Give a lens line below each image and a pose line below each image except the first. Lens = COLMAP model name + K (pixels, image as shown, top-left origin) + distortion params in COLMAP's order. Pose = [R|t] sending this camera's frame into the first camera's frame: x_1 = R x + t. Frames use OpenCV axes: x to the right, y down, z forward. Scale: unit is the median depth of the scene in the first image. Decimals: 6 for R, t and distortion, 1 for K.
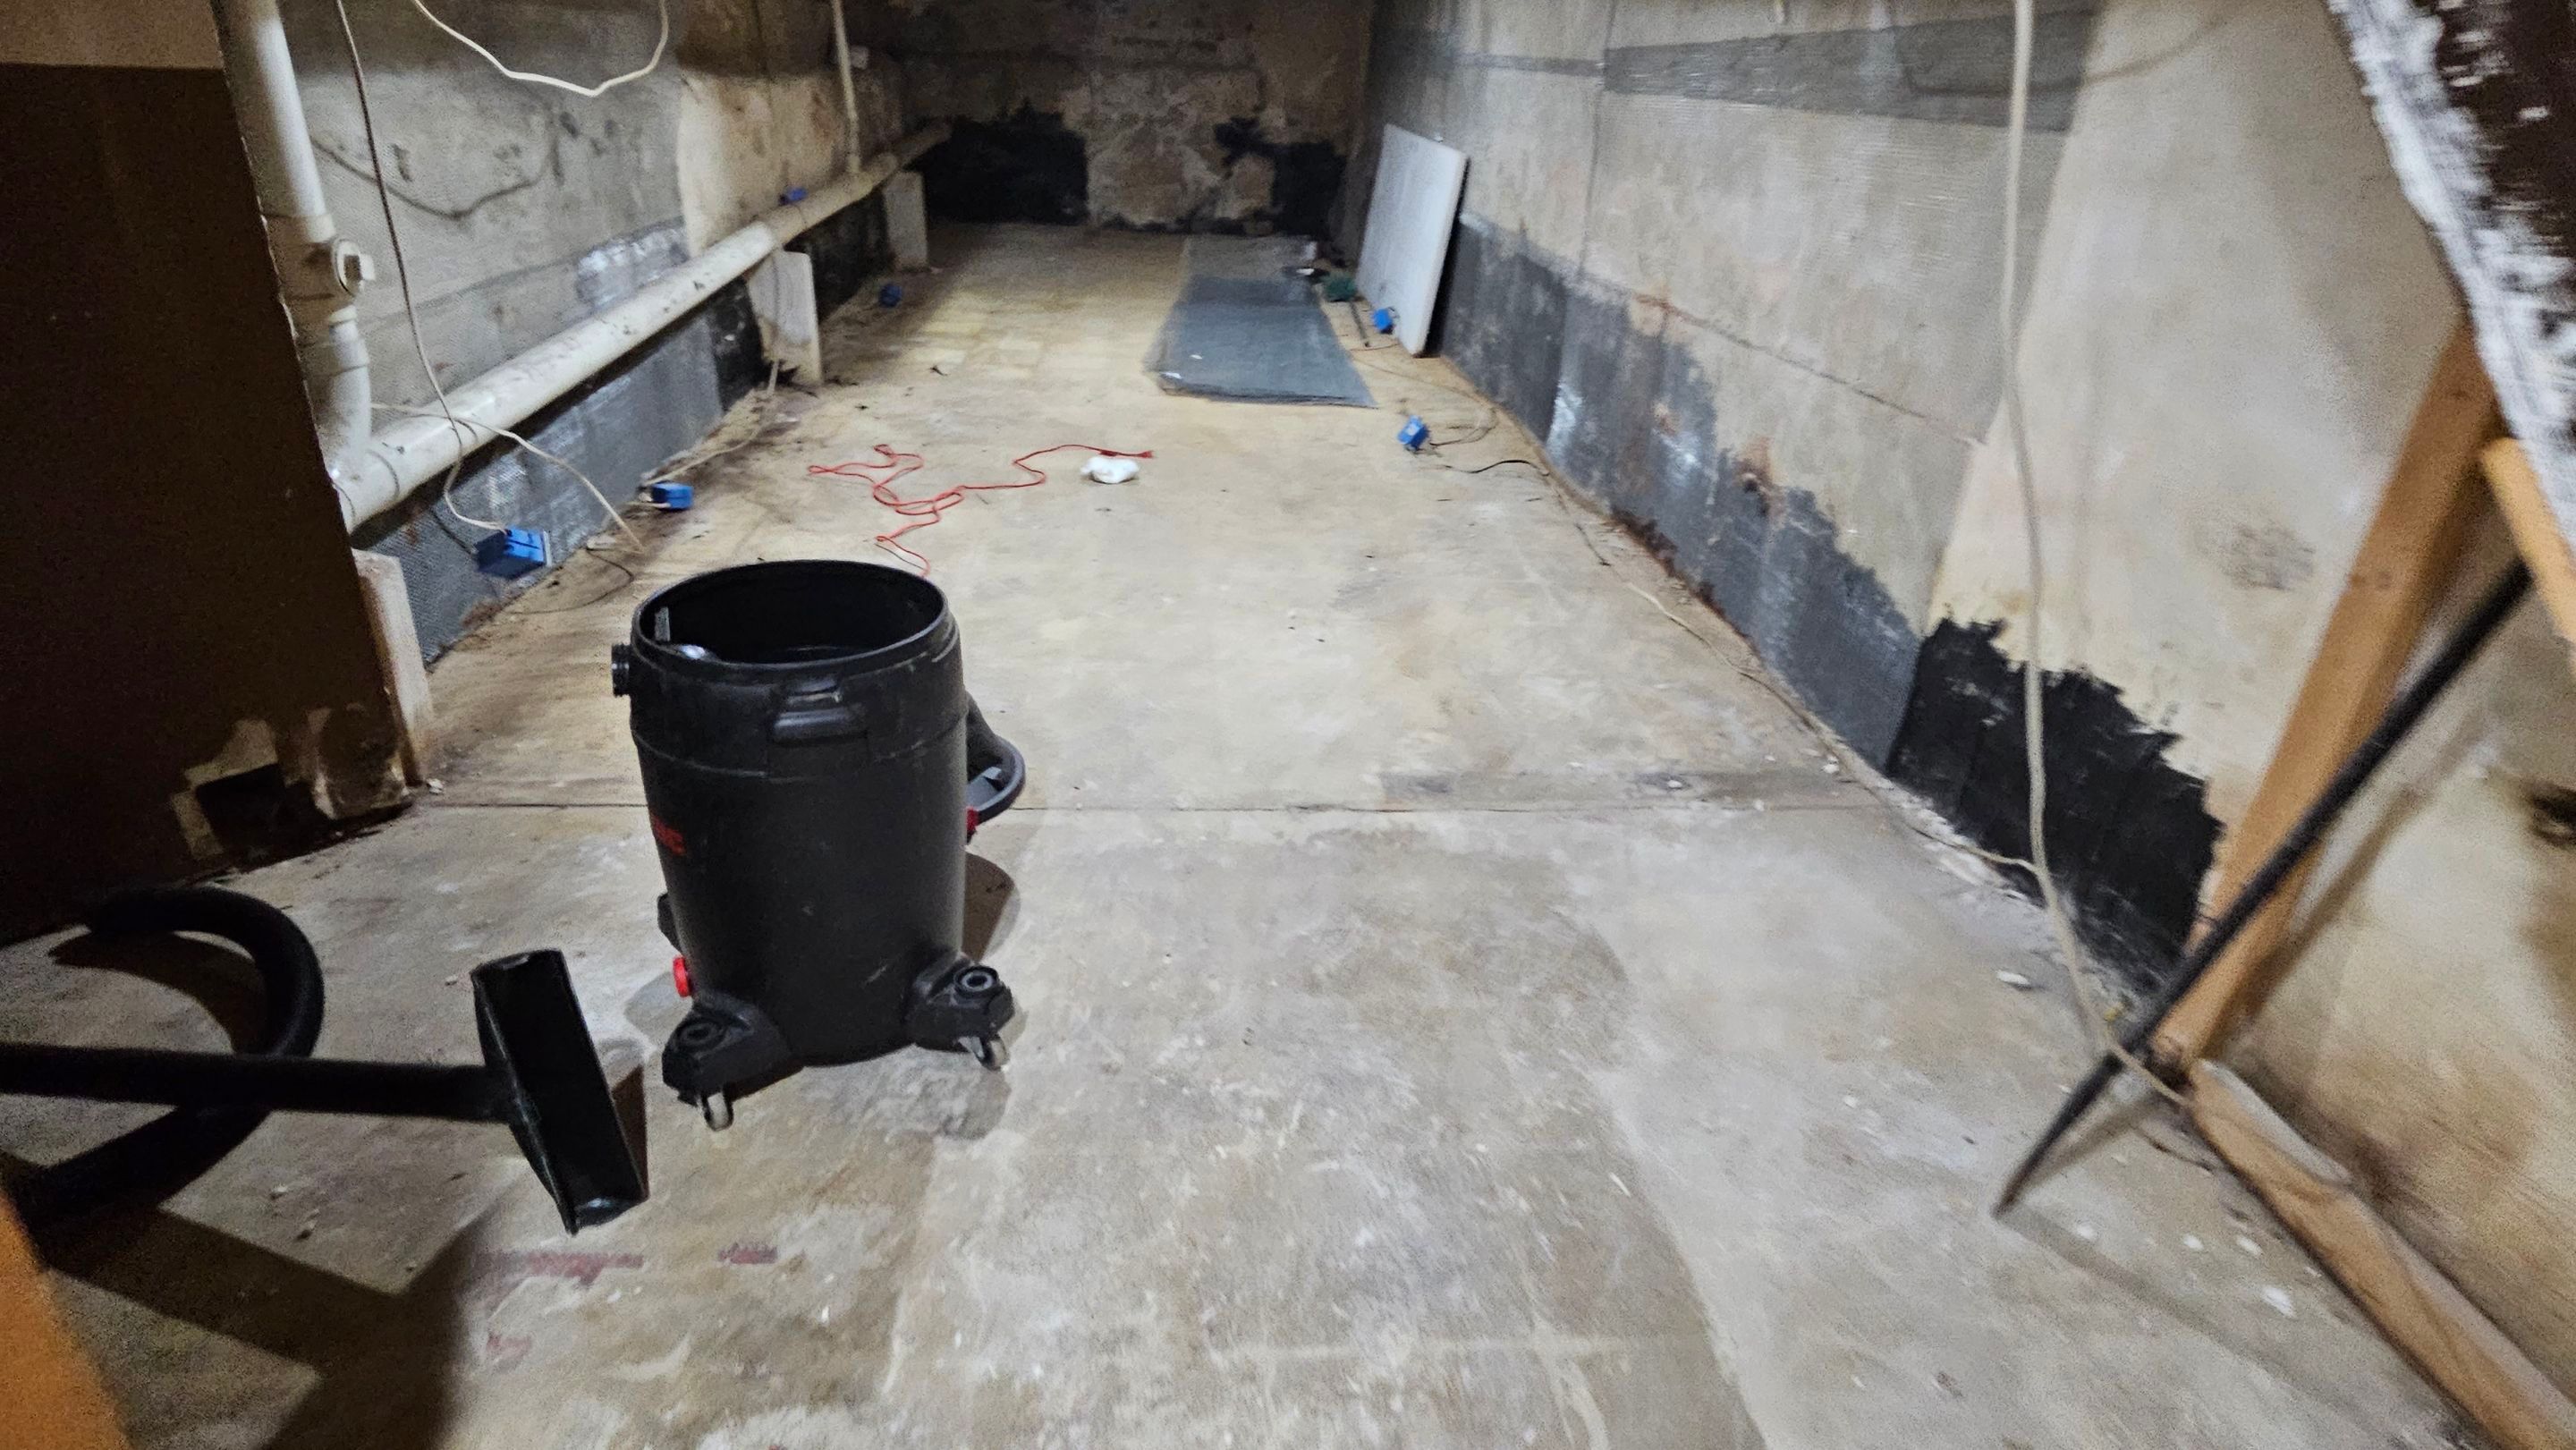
lens RADIAL K [[1374.9, 0, 1302.8], [0, 1374.9, 722.8], [0, 0, 1]] dist [0.000828, 0.000142]
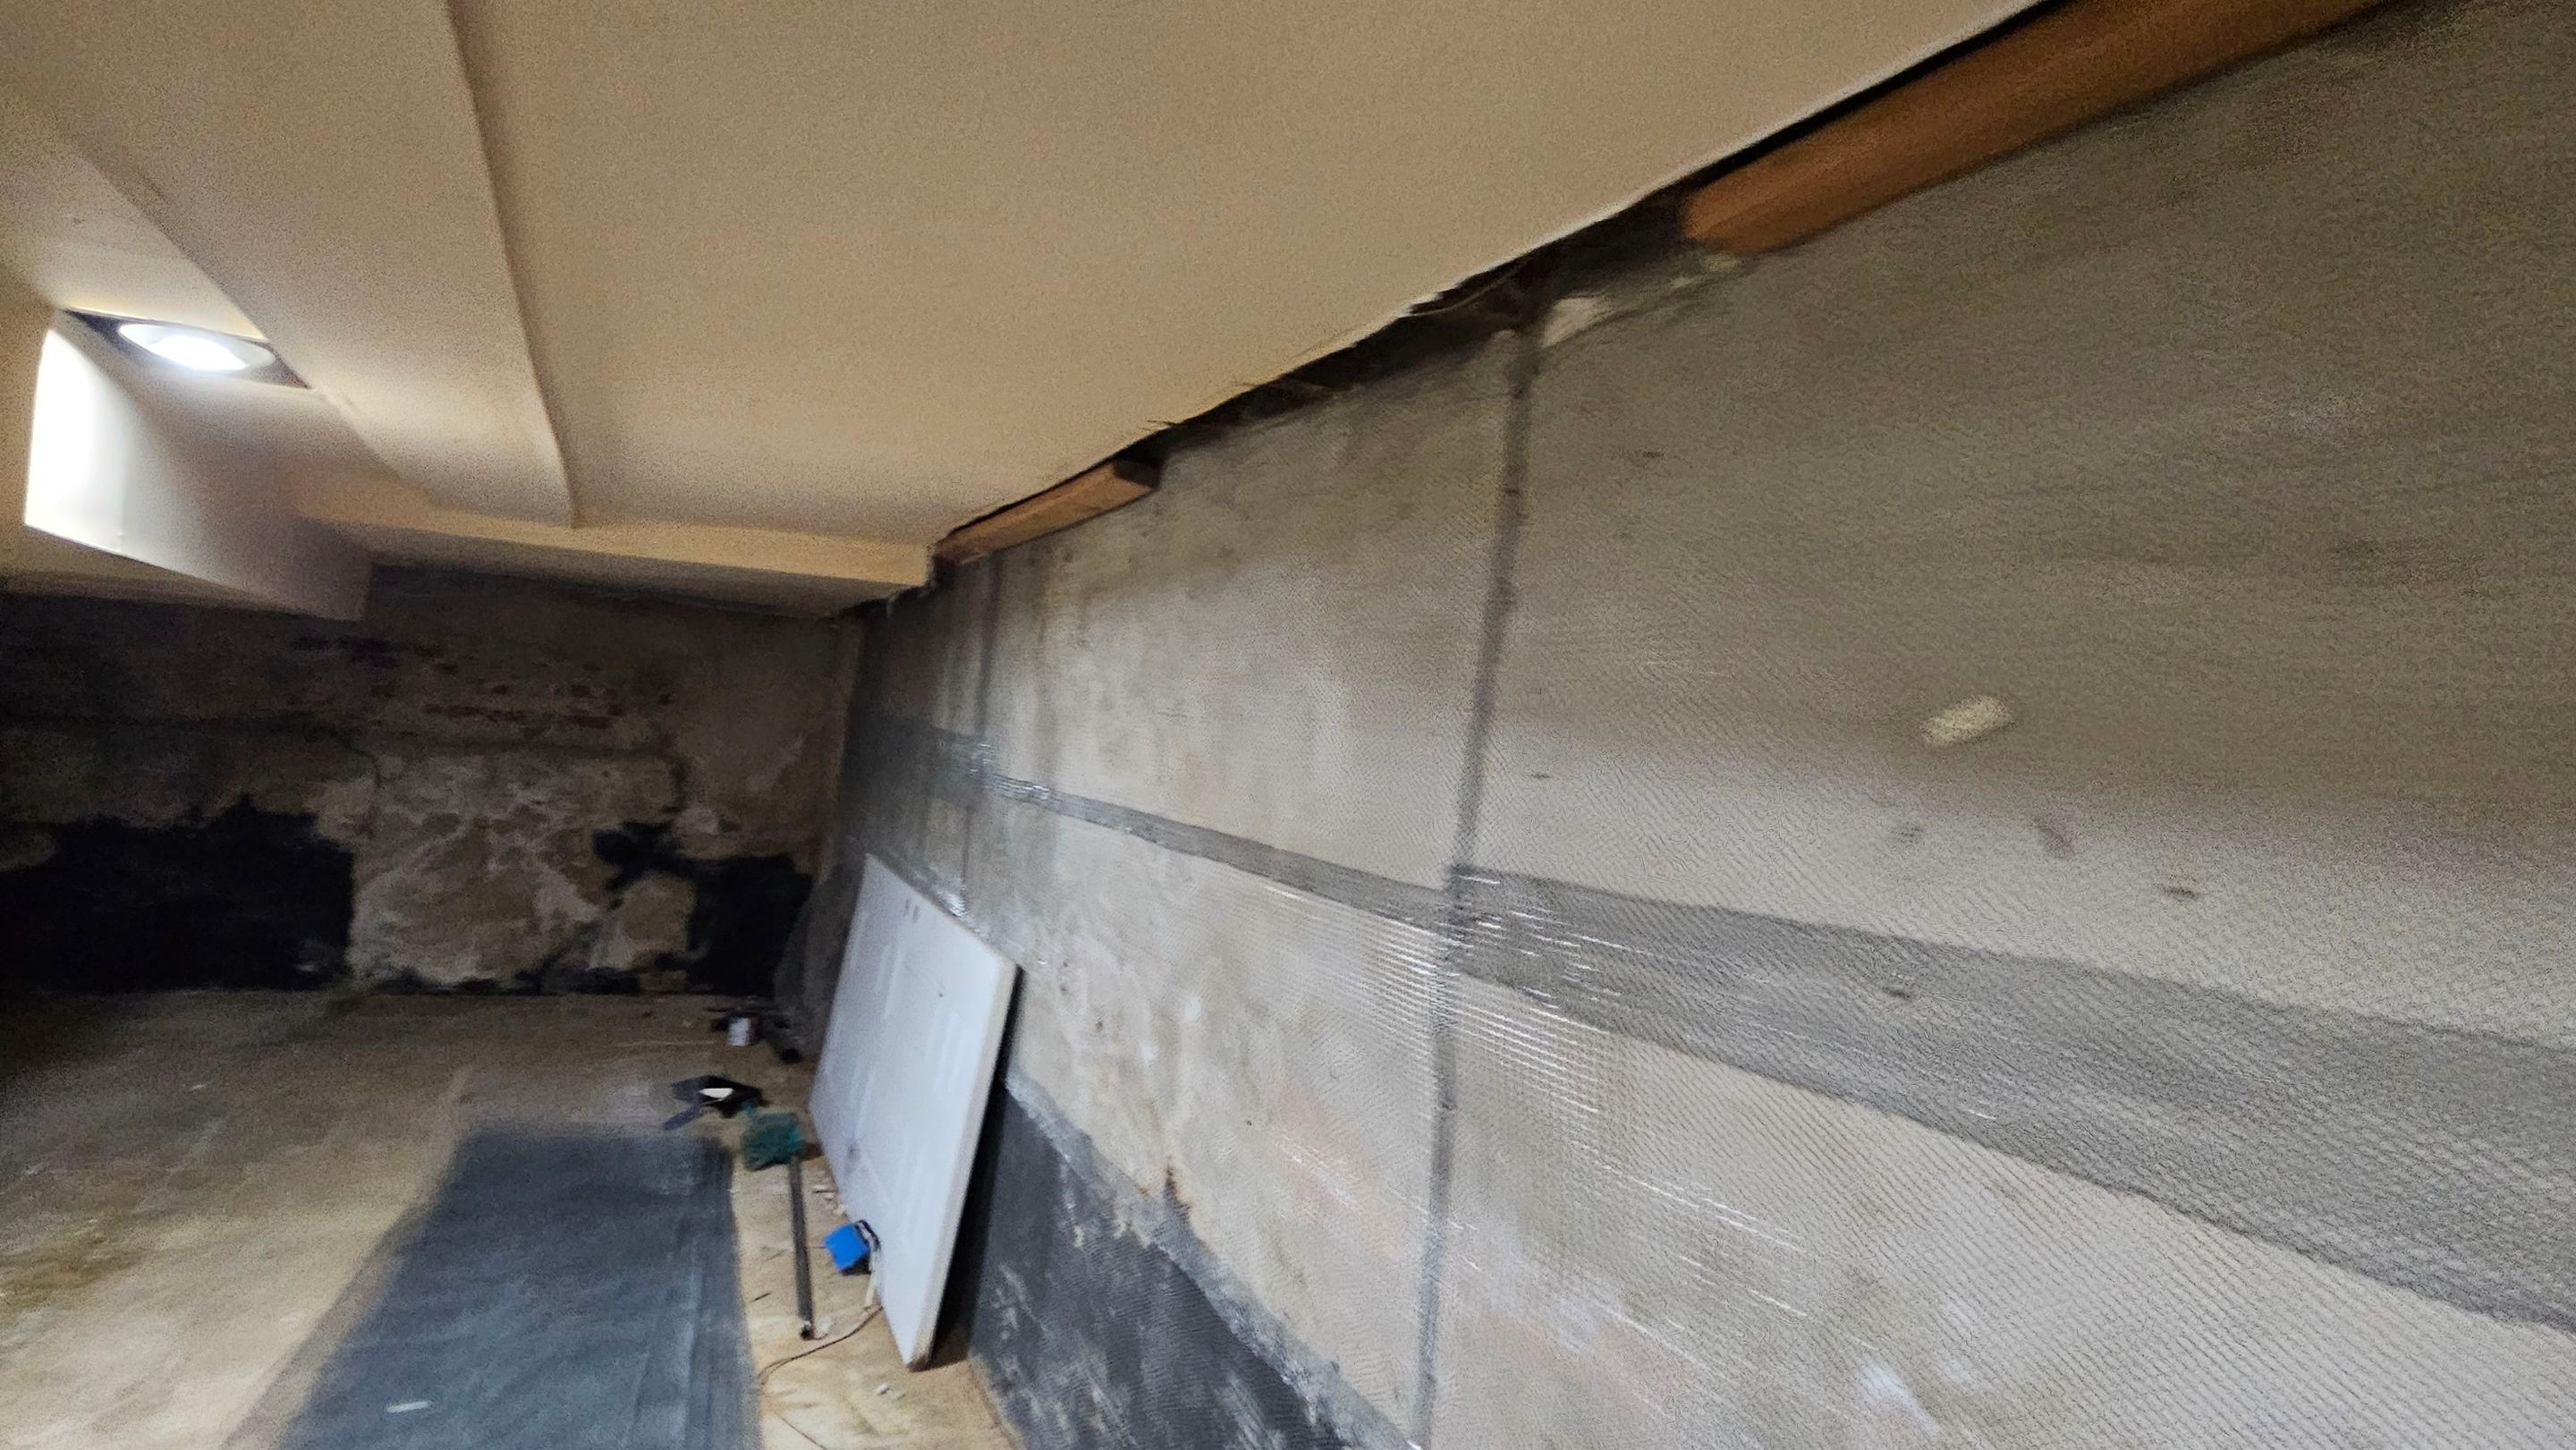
lens RADIAL K [[1384.3, 0, 1295.2], [0, 1384.3, 719.4], [0, 0, 1]] dist [-0.006240, 0.000008]
pose [[0.943665, 0.031834, 0.329368, 0.065461], [0.113216, 0.904229, -0.411768, -0.394619], [-0.310932, 0.425861, 0.849685, 0.720101]]
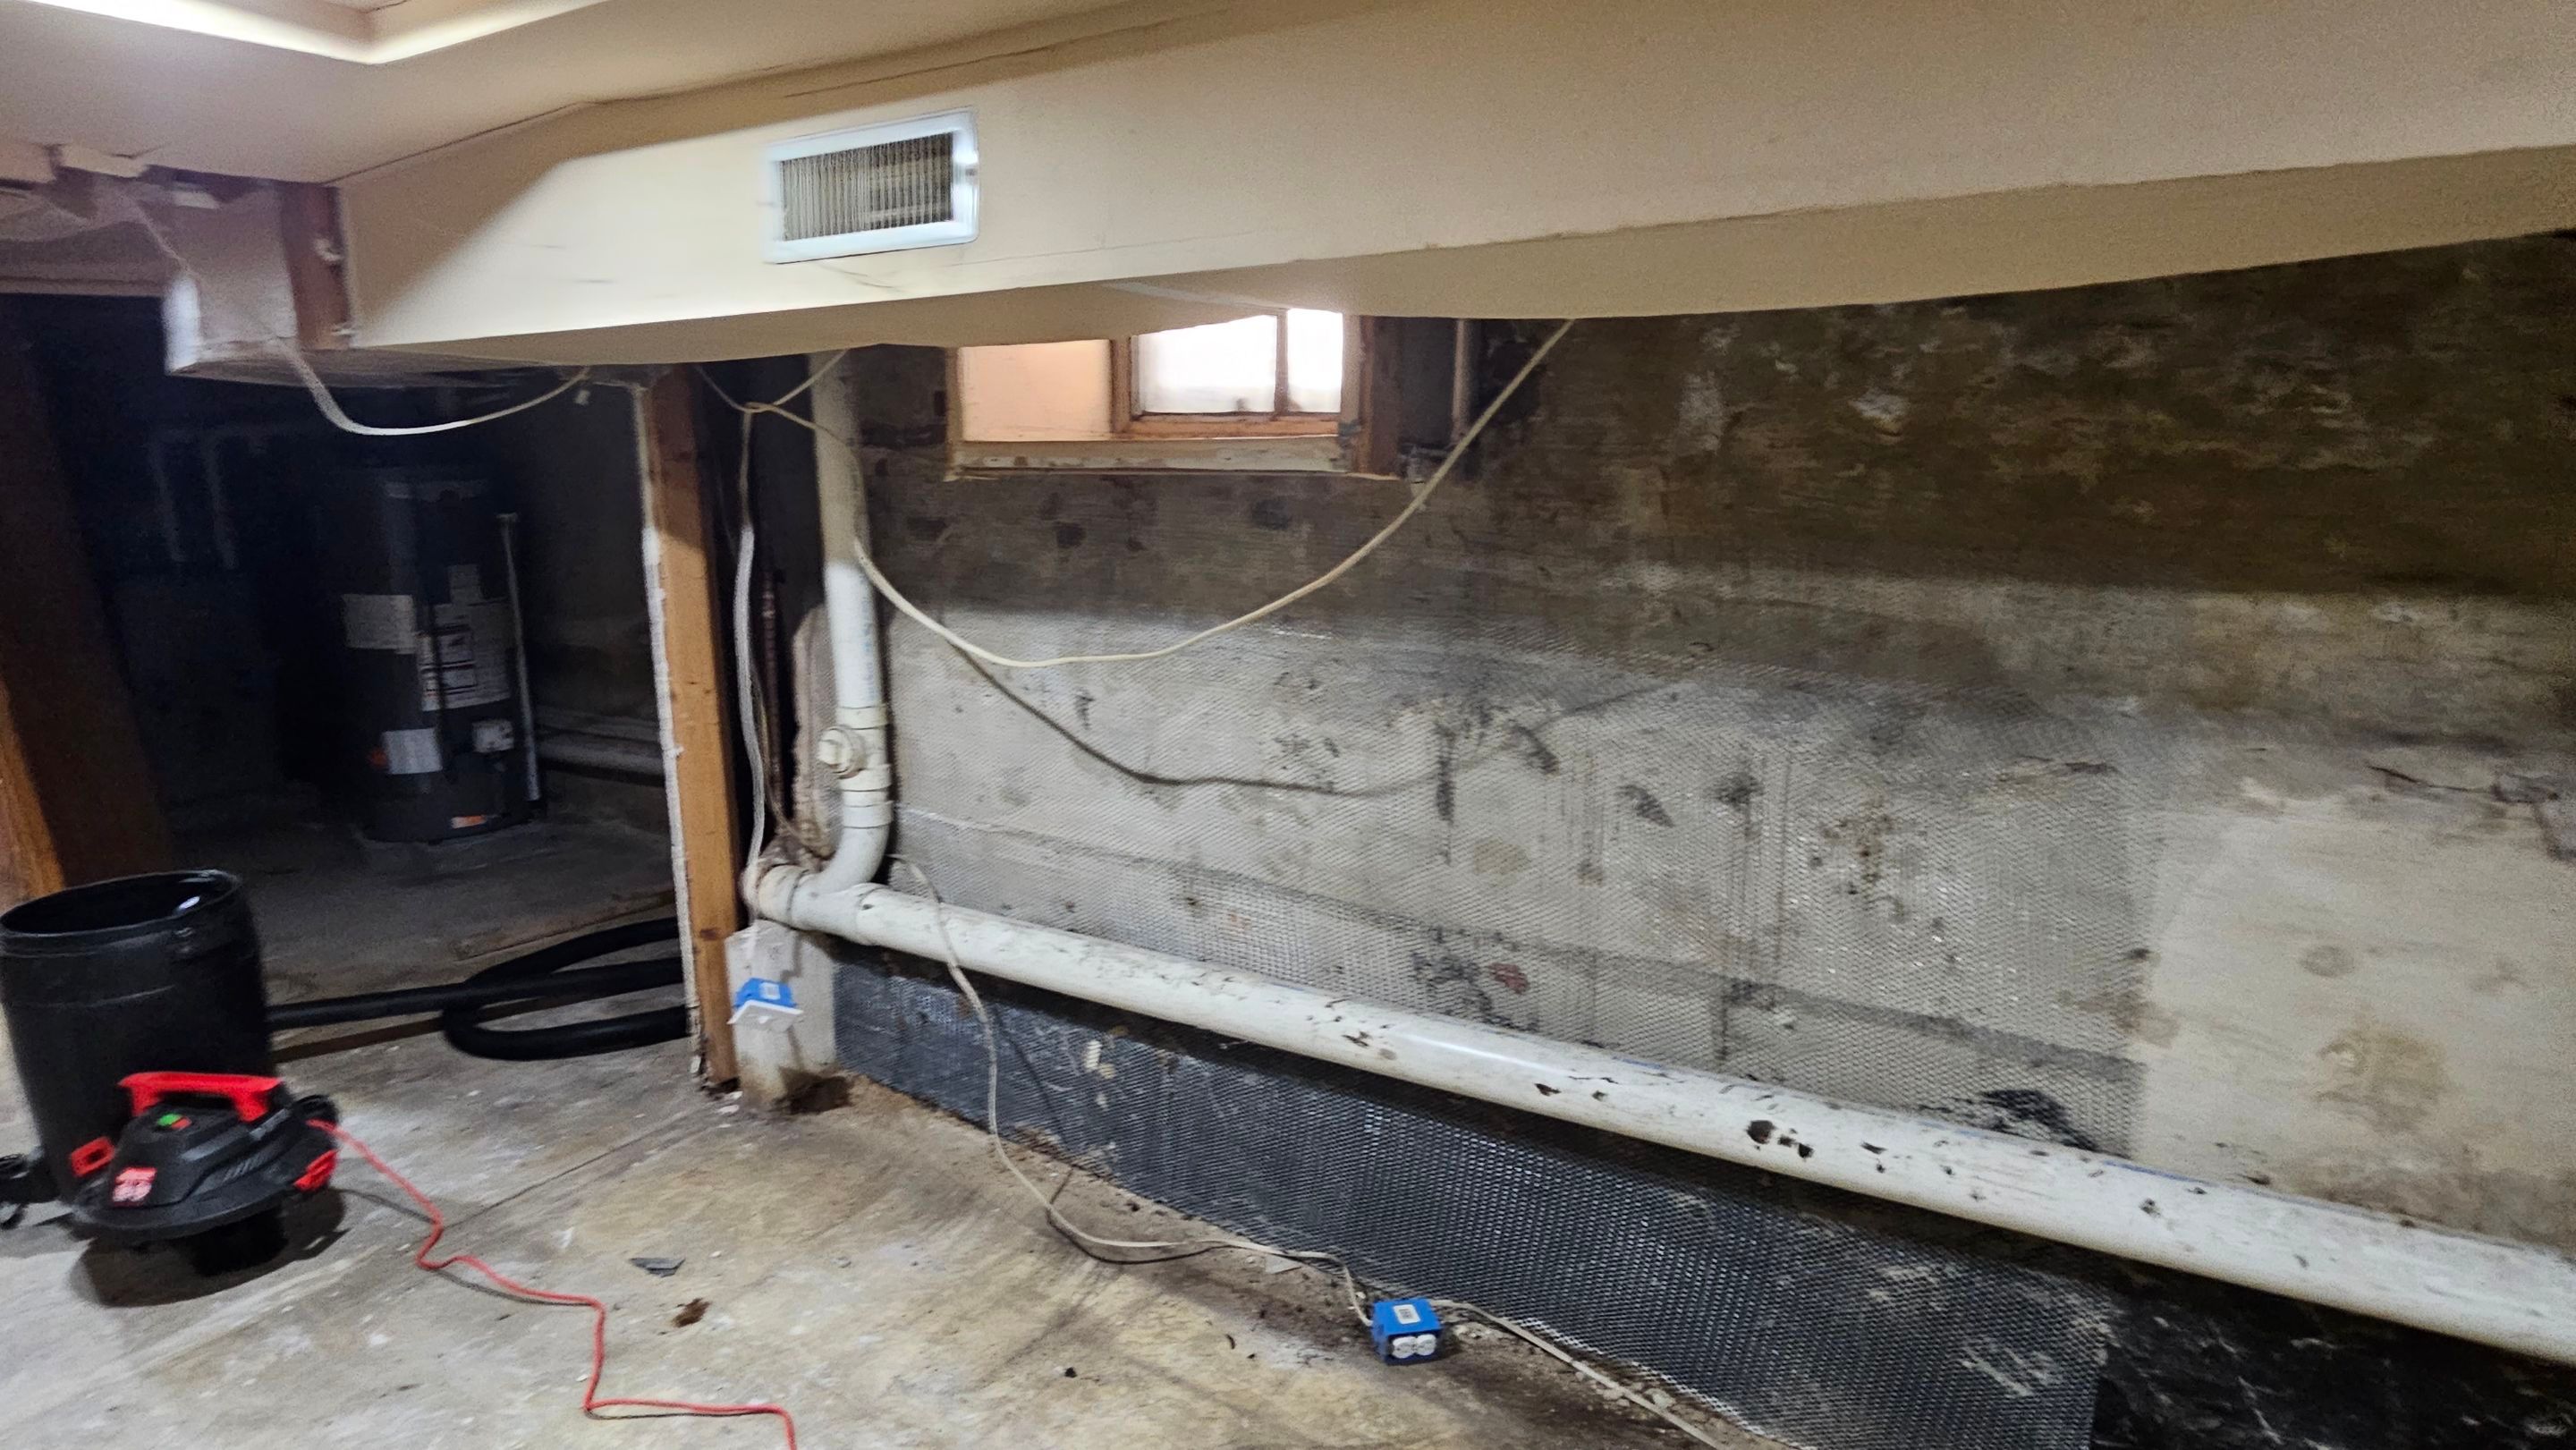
lens RADIAL K [[1373.7, 0, 1281.5], [0, 1373.7, 737.2], [0, 0, 1]] dist [-0.000325, -0.001816]
pose [[-0.630549, 0.113455, -0.767812, -0.013958], [-0.362768, 0.831473, 0.420777, -0.544691], [0.686154, 0.543858, -0.483127, 1.018206]]
